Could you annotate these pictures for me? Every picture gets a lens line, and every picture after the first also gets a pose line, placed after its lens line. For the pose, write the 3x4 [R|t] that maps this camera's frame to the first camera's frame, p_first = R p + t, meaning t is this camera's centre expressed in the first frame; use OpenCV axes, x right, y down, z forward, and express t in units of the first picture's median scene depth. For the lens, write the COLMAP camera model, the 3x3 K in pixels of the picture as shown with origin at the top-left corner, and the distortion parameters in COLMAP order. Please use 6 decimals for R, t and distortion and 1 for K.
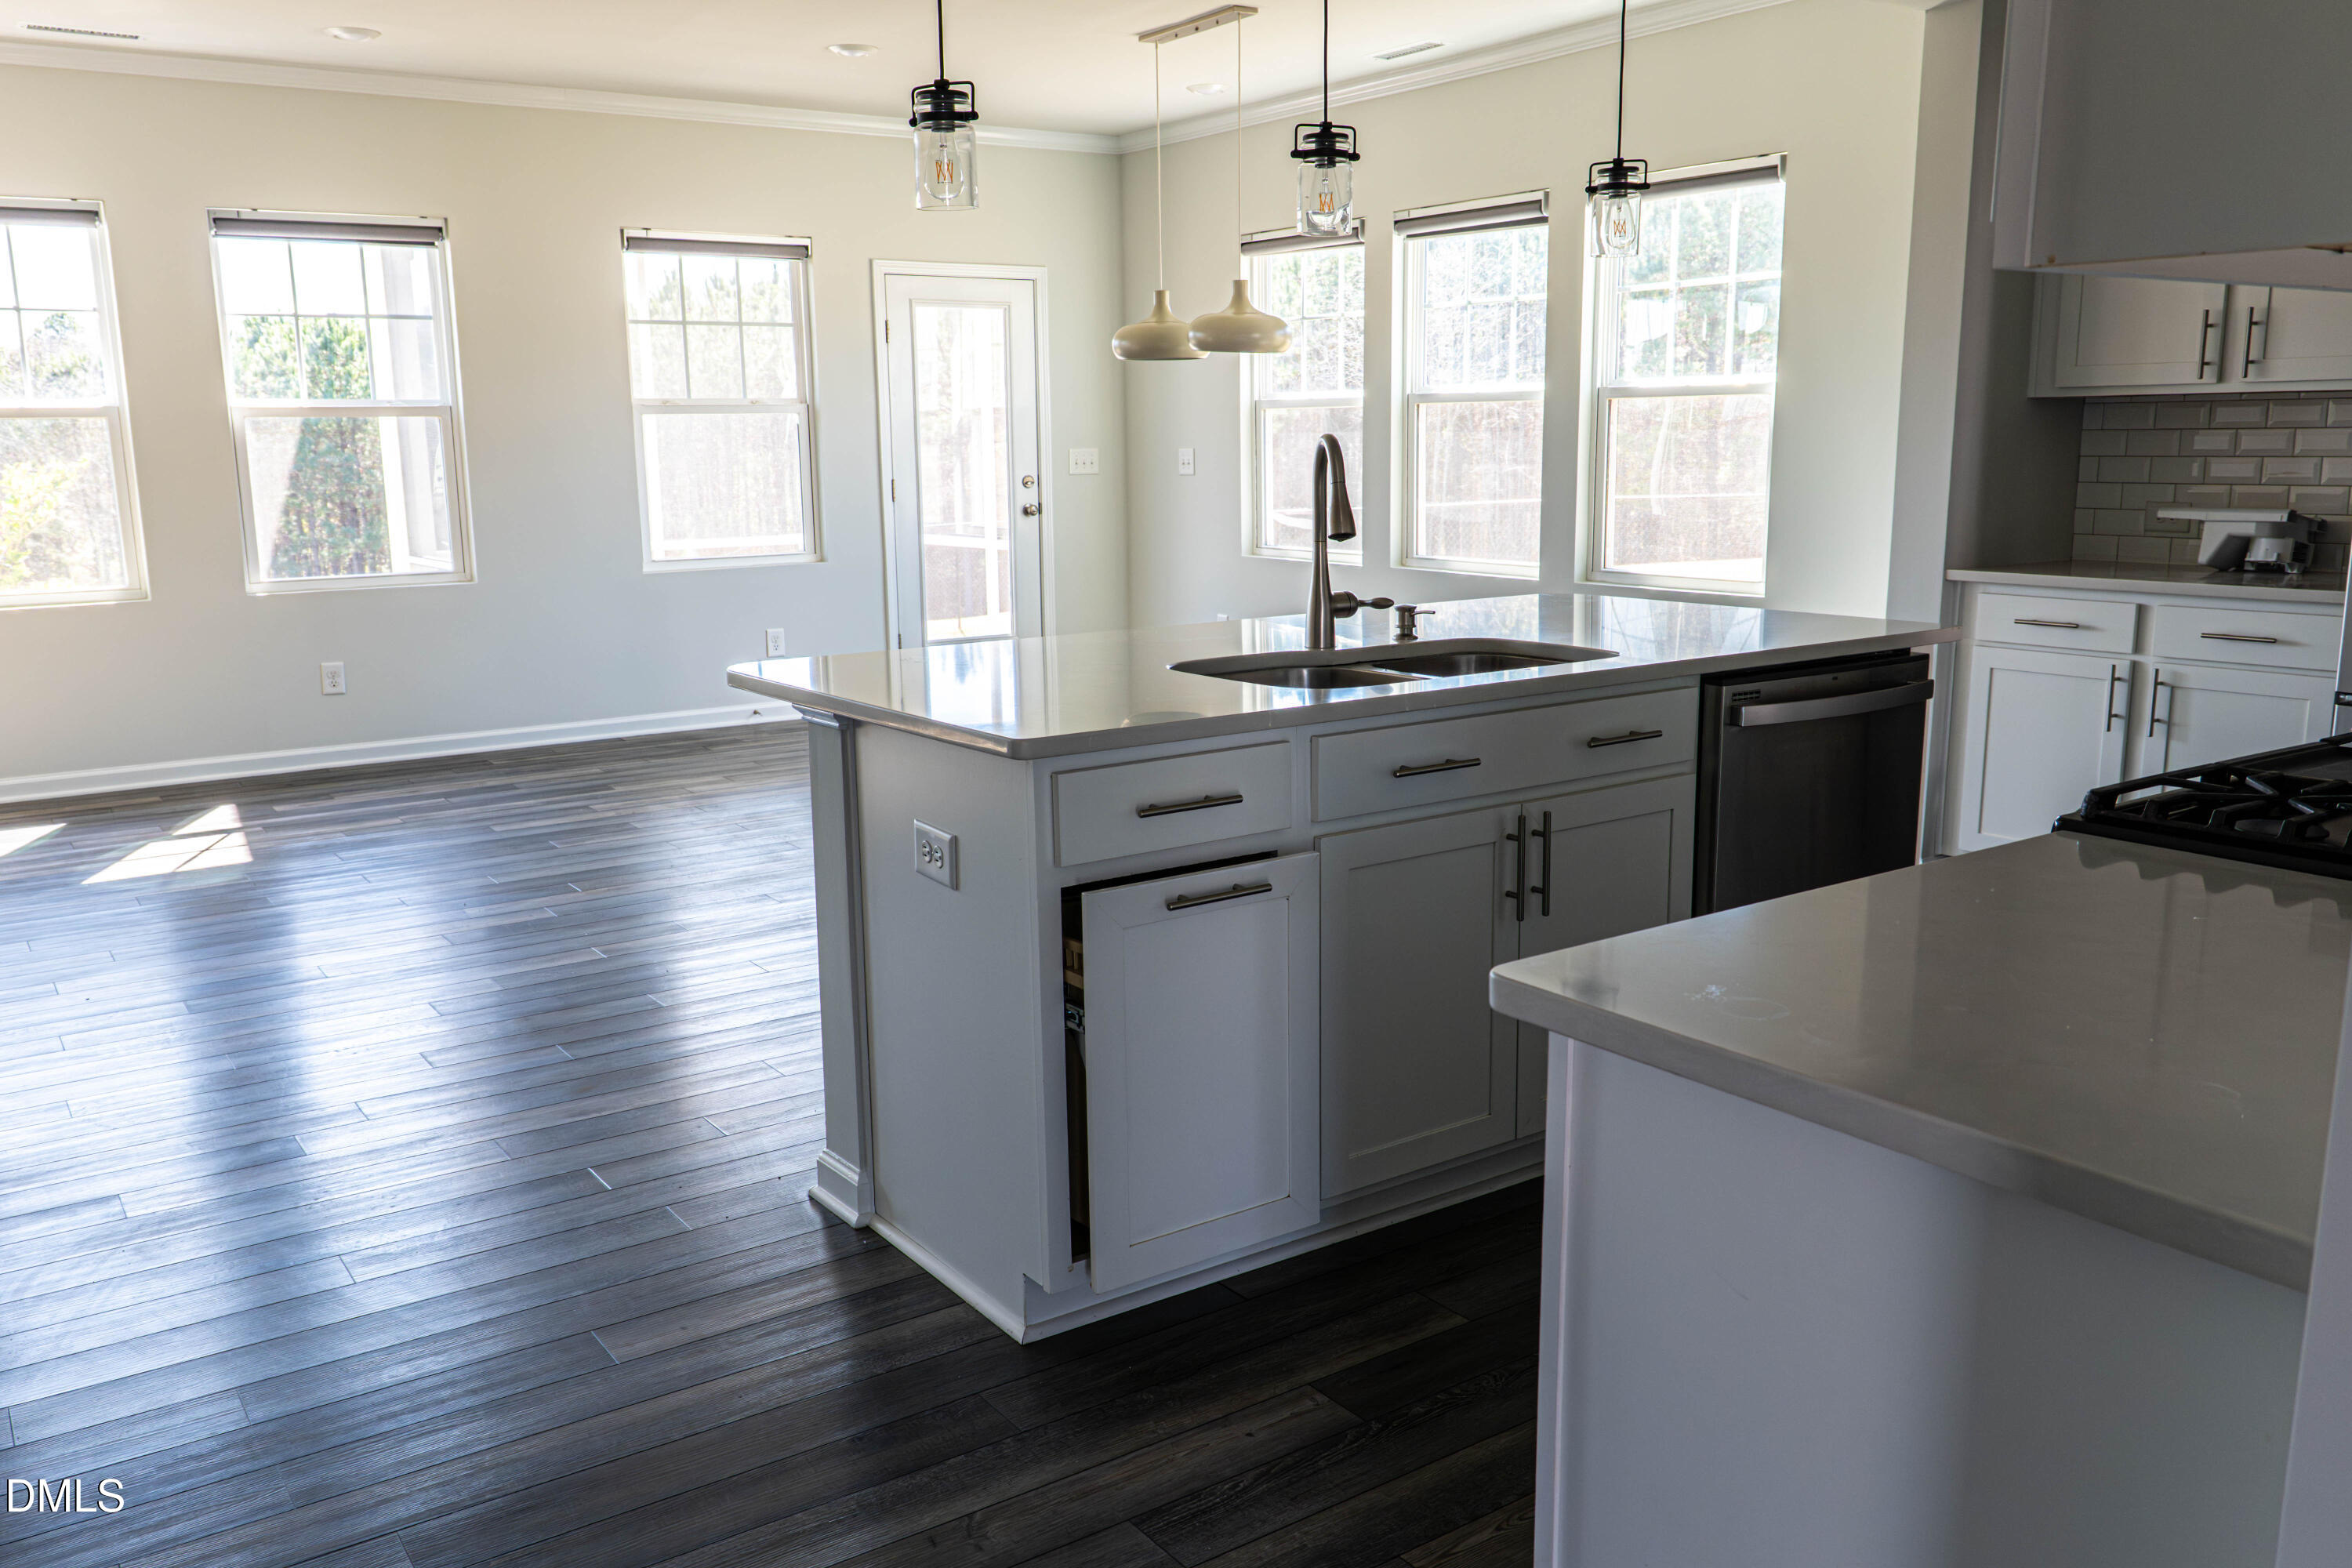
lens RADIAL K [[1852.6, 0, 1164.8], [0, 1852.6, 797.4], [0, 0, 1]] dist [0.002117, 0.005599]
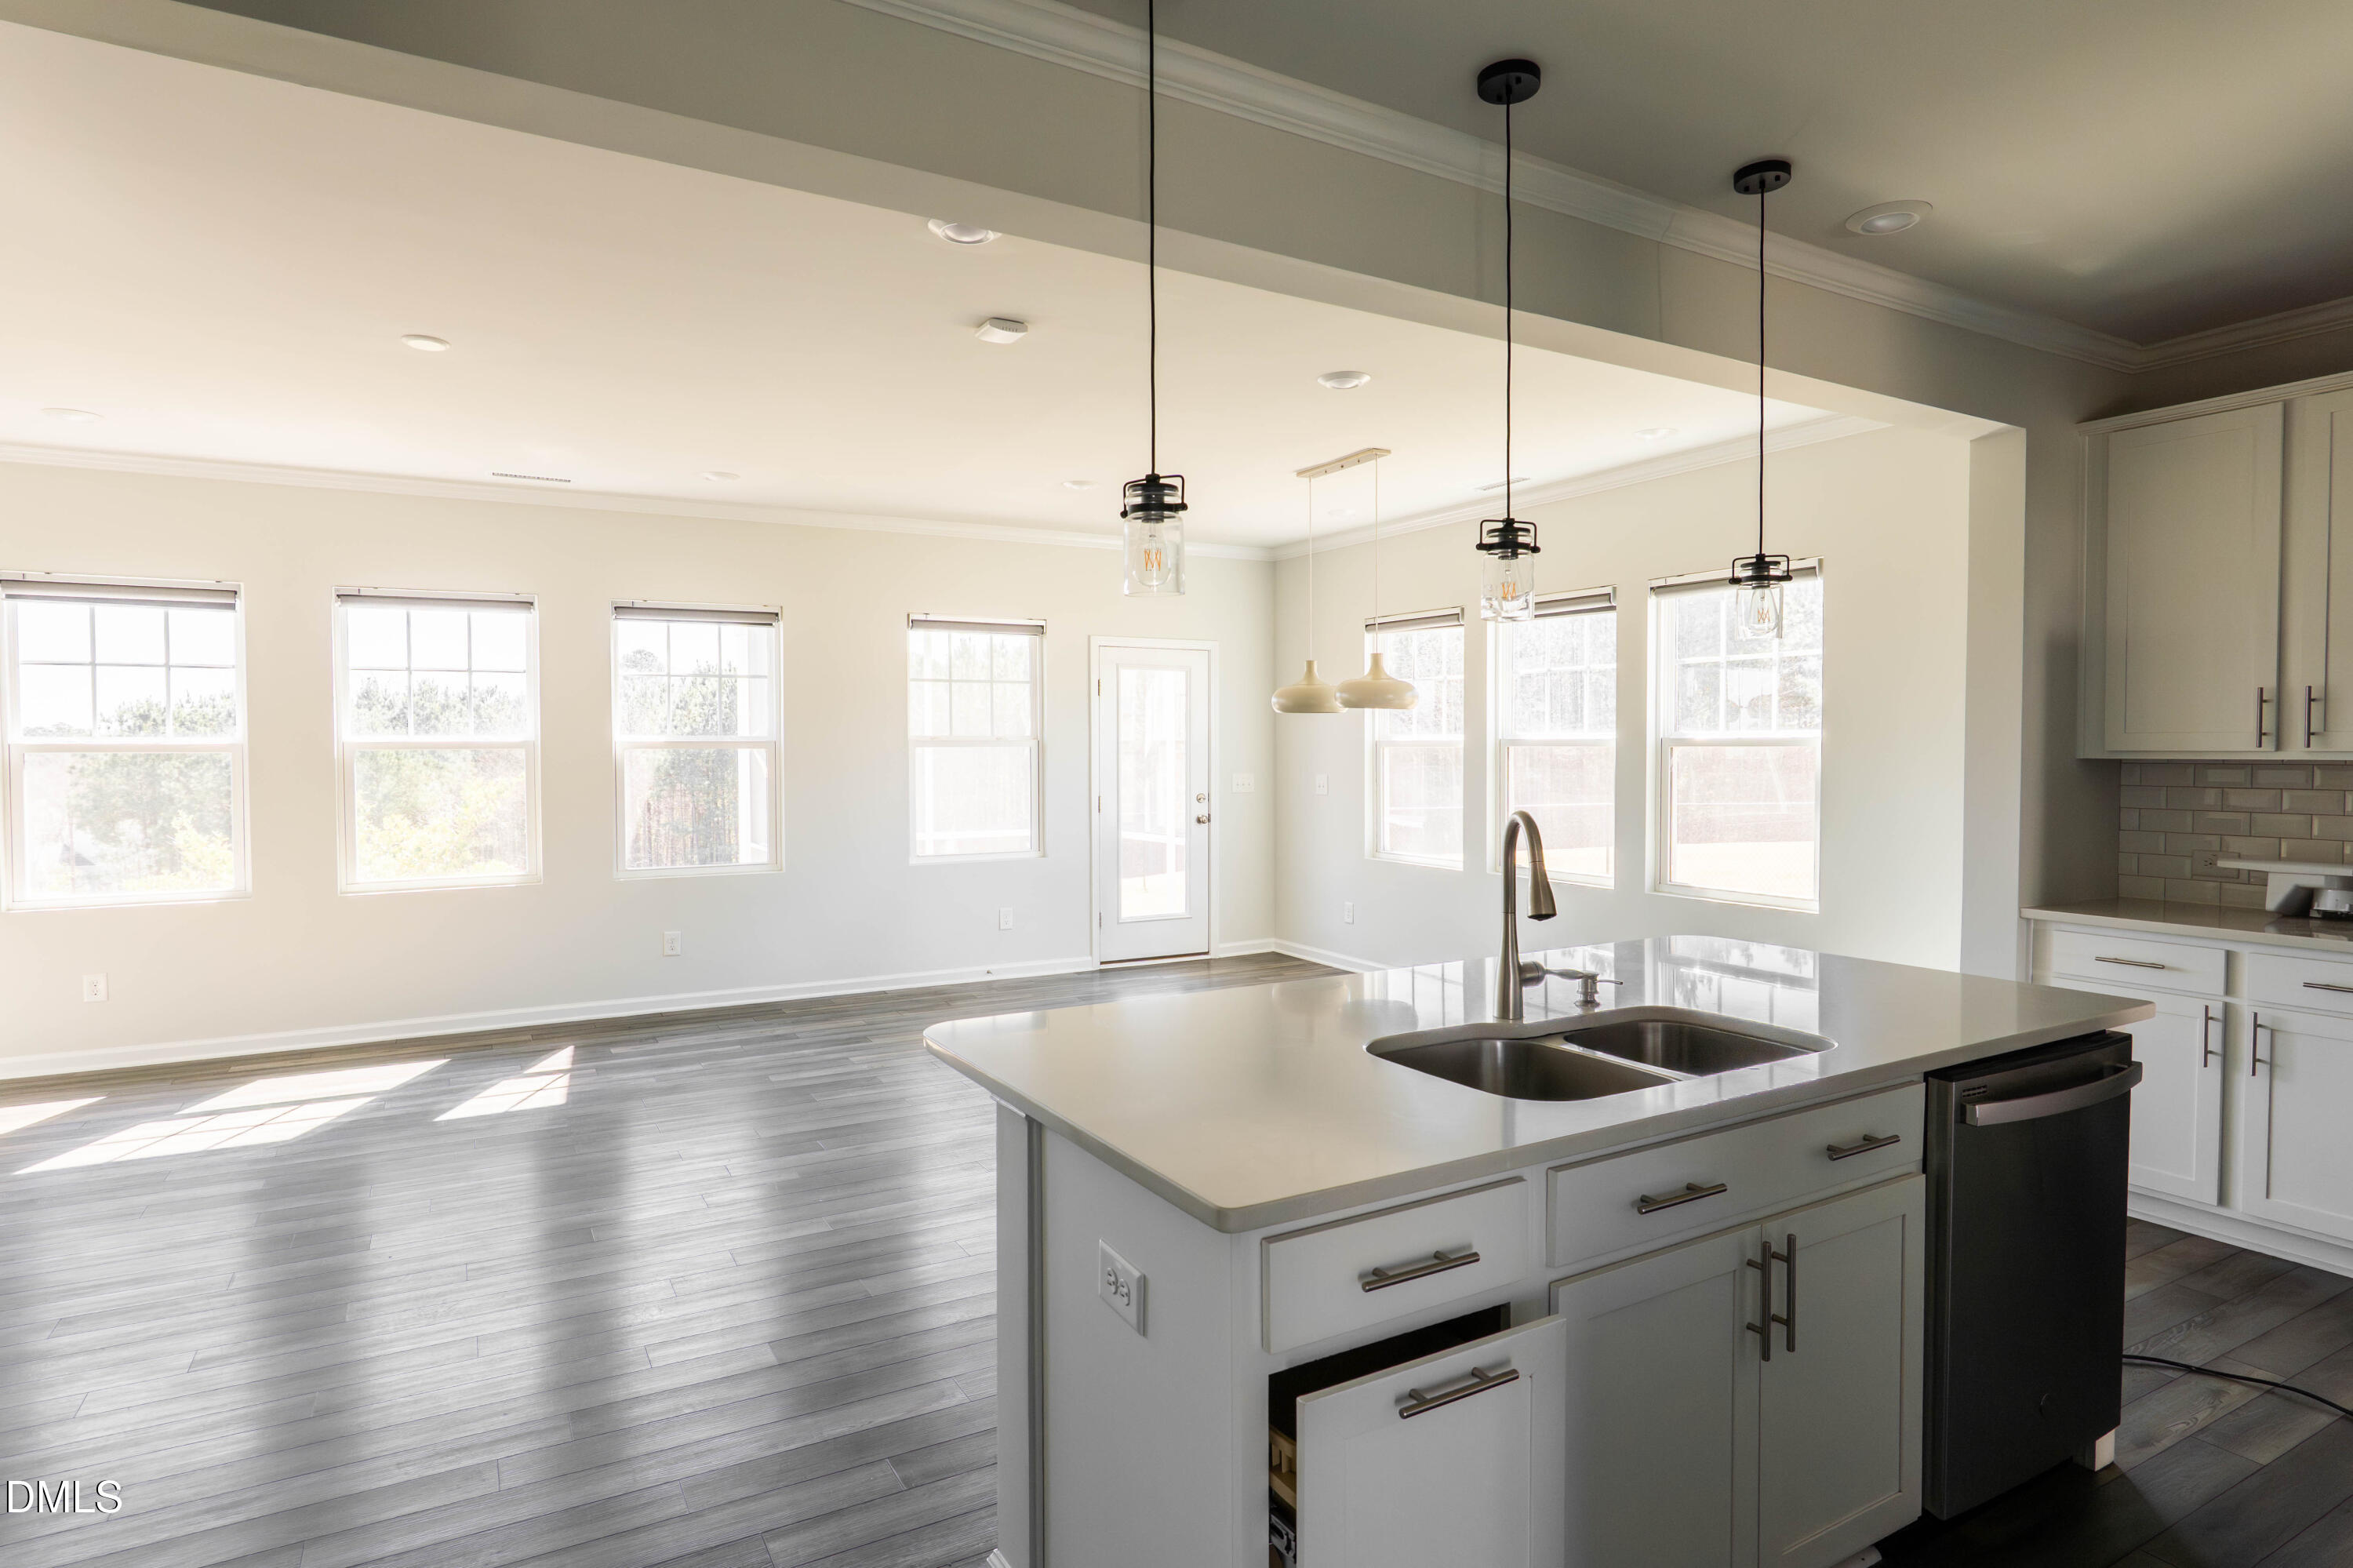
lens RADIAL K [[1261.2, 0, 1177.6], [0, 1261.2, 790.1], [0, 0, 1]] dist [-0.014001, 0.001465]
pose [[0.996380, 0.013135, -0.083993, -0.027409], [-0.026268, 0.987213, -0.157226, -0.062817], [0.080854, 0.158863, 0.983984, 0.204634]]
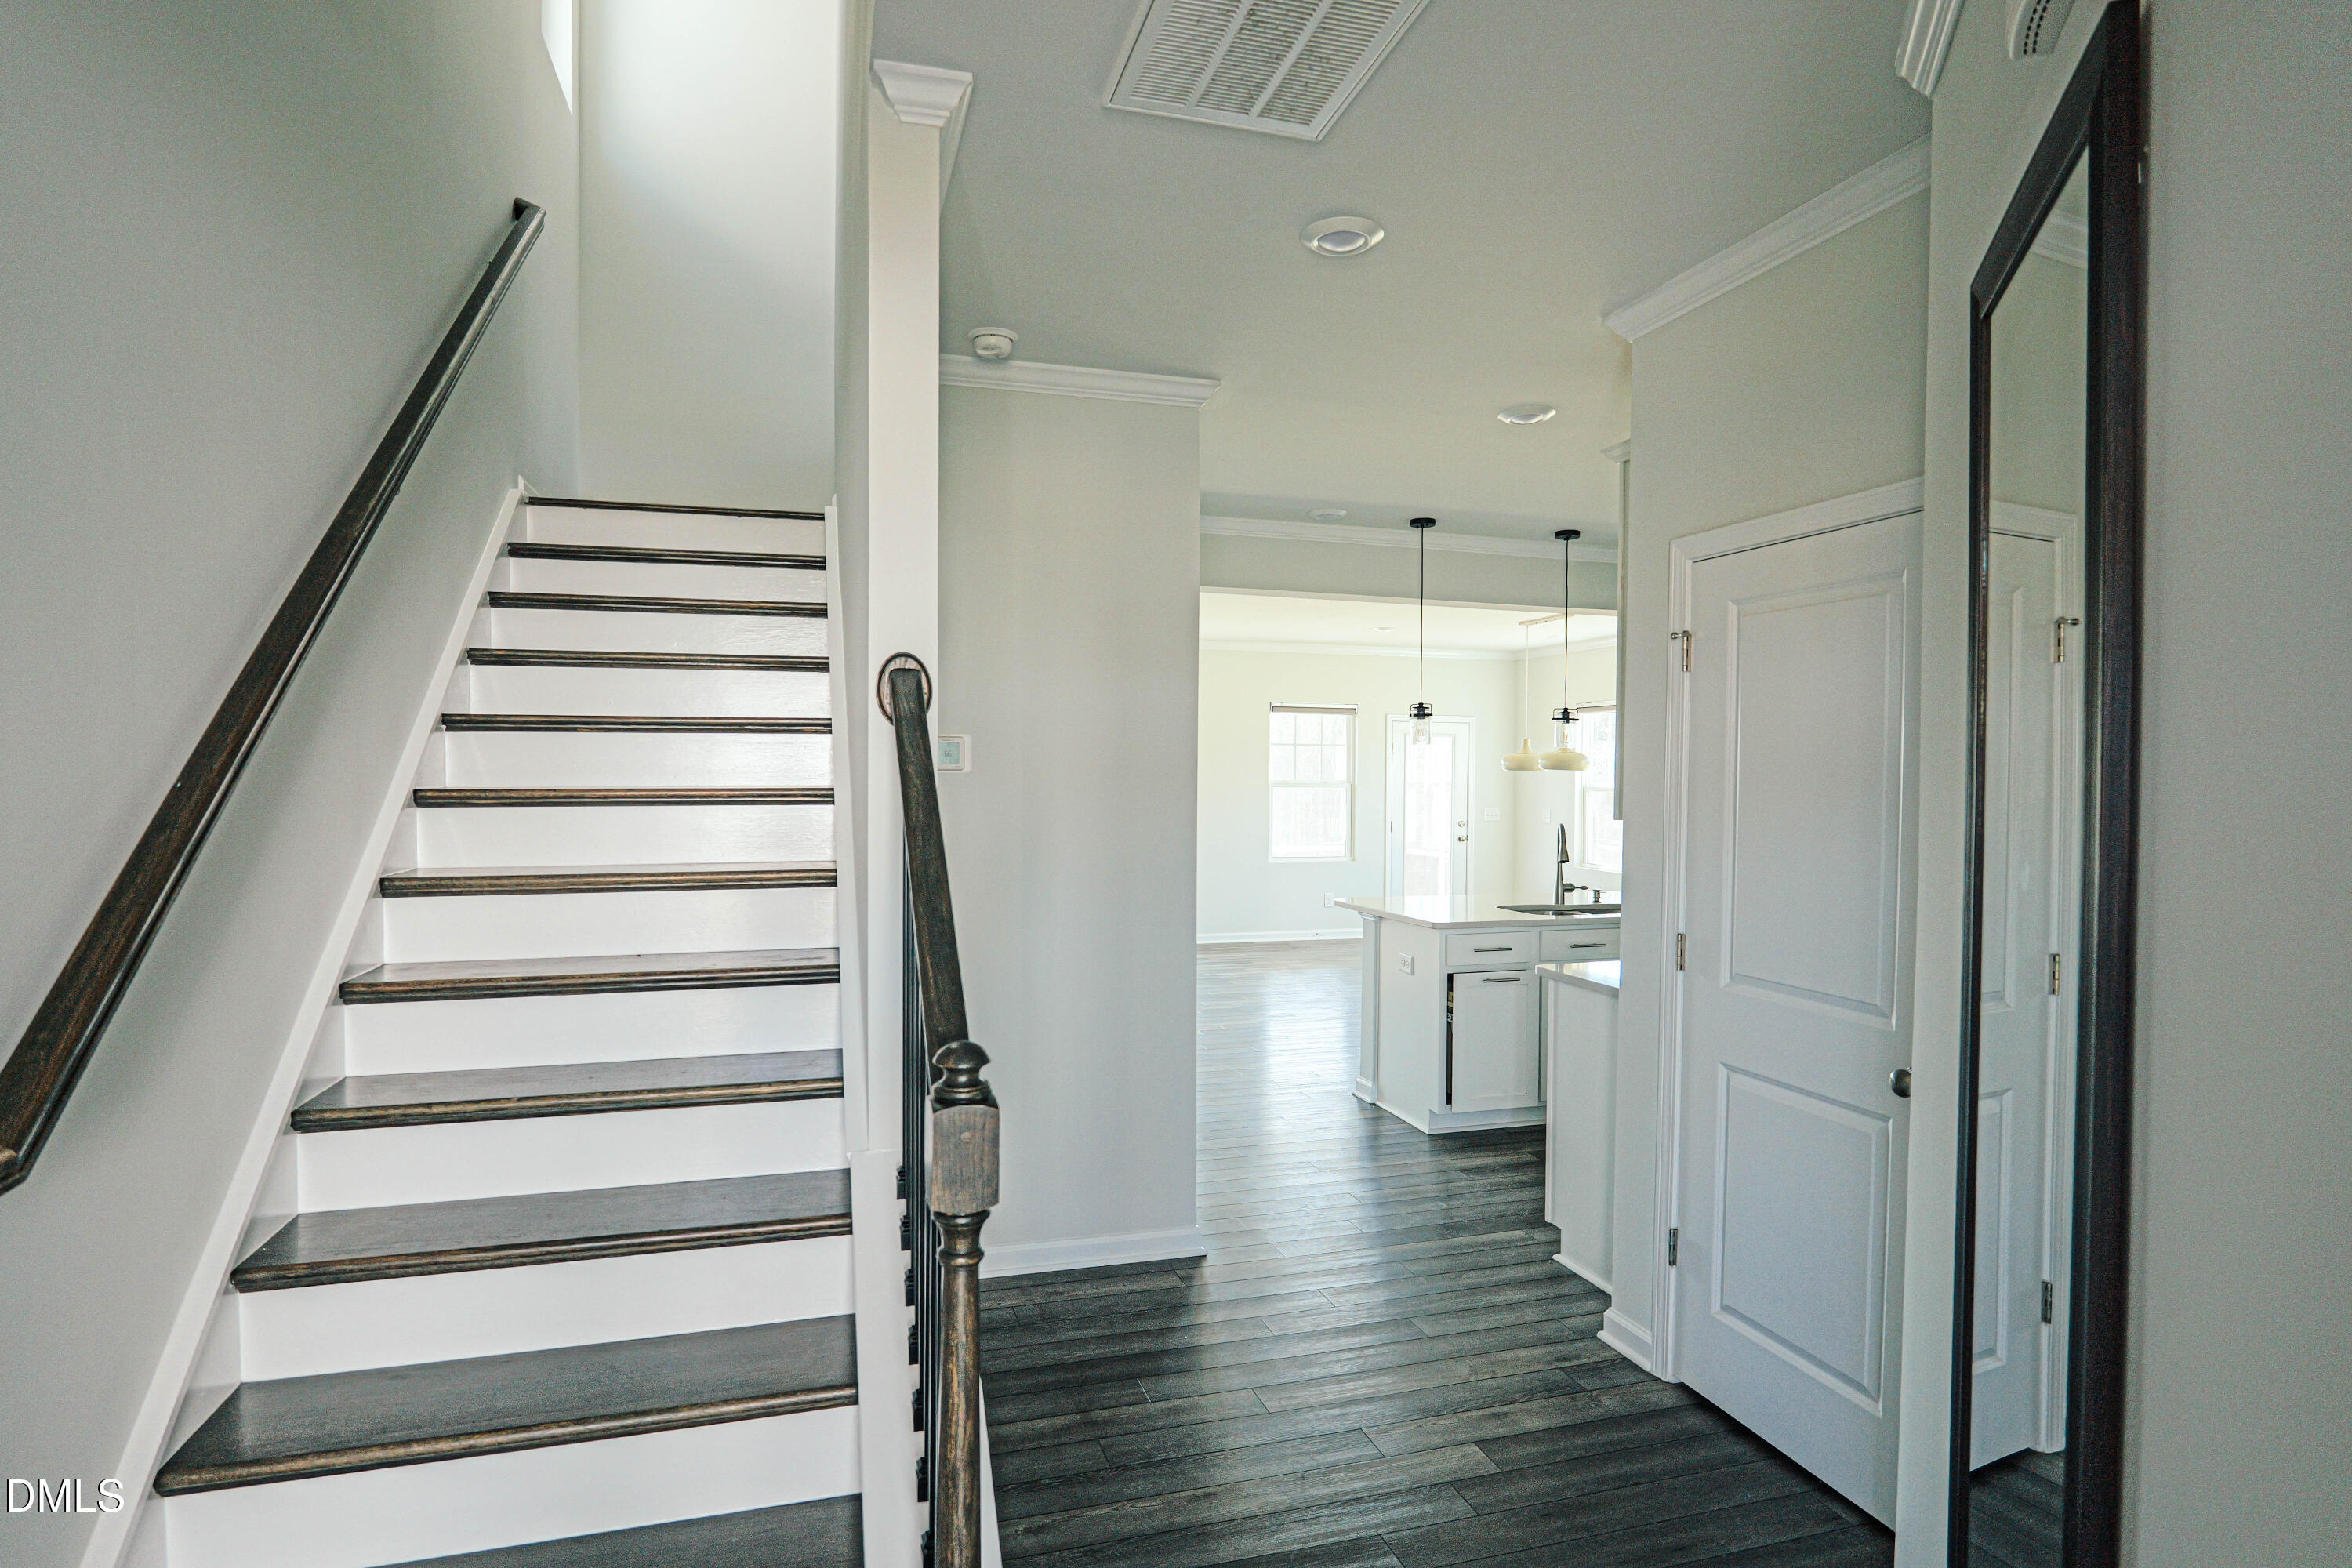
lens RADIAL K [[1235.9, 0, 1174.6], [0, 1235.9, 797.2], [0, 0, 1]] dist [-0.013119, 0.001325]
pose [[0.951059, 0.025302, -0.307971, 0.070026], [-0.079180, 0.983322, -0.163733, 0.068259], [0.298691, 0.180105, 0.937201, -0.561591]]
